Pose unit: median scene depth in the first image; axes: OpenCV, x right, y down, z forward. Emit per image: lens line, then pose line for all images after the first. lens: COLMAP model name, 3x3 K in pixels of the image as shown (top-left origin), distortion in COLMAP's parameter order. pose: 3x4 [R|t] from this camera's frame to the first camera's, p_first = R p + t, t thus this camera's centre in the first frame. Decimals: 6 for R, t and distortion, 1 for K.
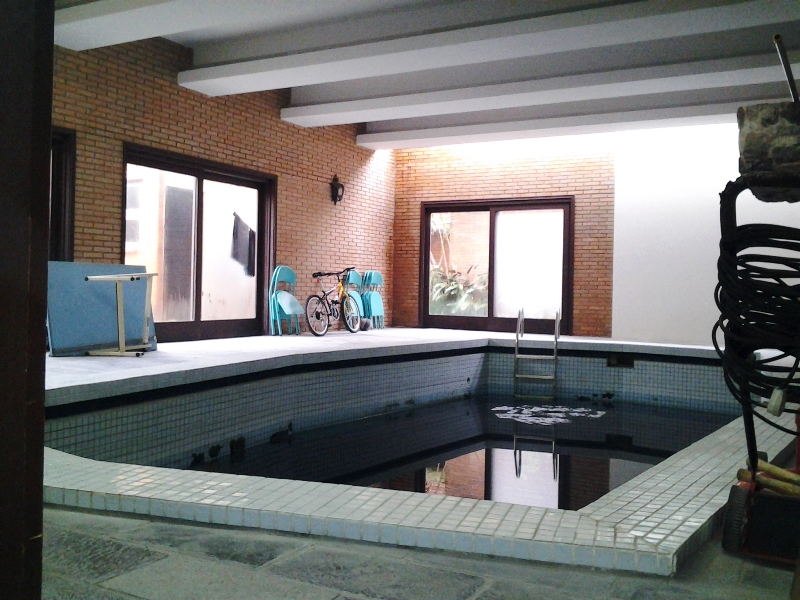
lens RADIAL K [[783.1, 0, 400.1], [0, 783.1, 282.9], [0, 0, 1]] dist [0.039956, -0.130689]
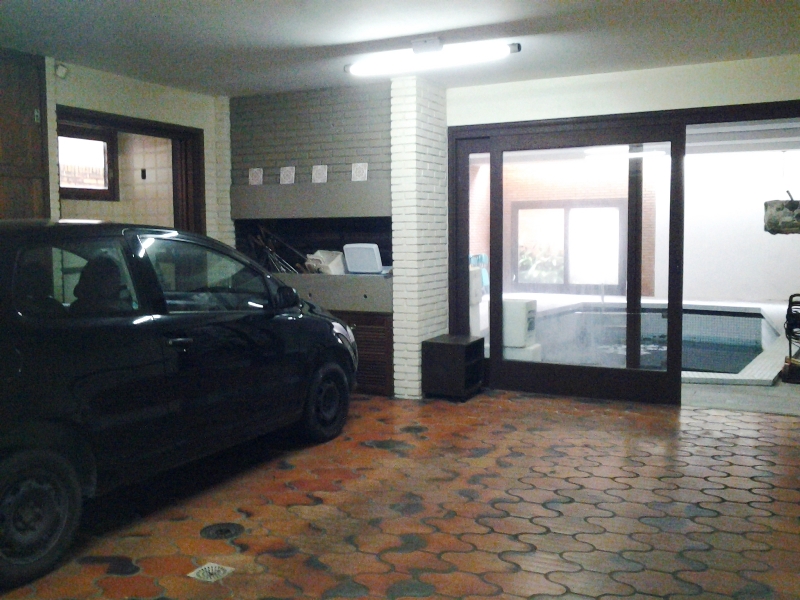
lens RADIAL K [[783.1, 0, 400.1], [0, 783.1, 282.9], [0, 0, 1]] dist [0.039956, -0.130689]
pose [[0.999023, -0.017171, 0.040716, -0.639322], [0.014144, 0.997194, 0.073512, -0.176116], [-0.041864, -0.072864, 0.996463, -1.077234]]
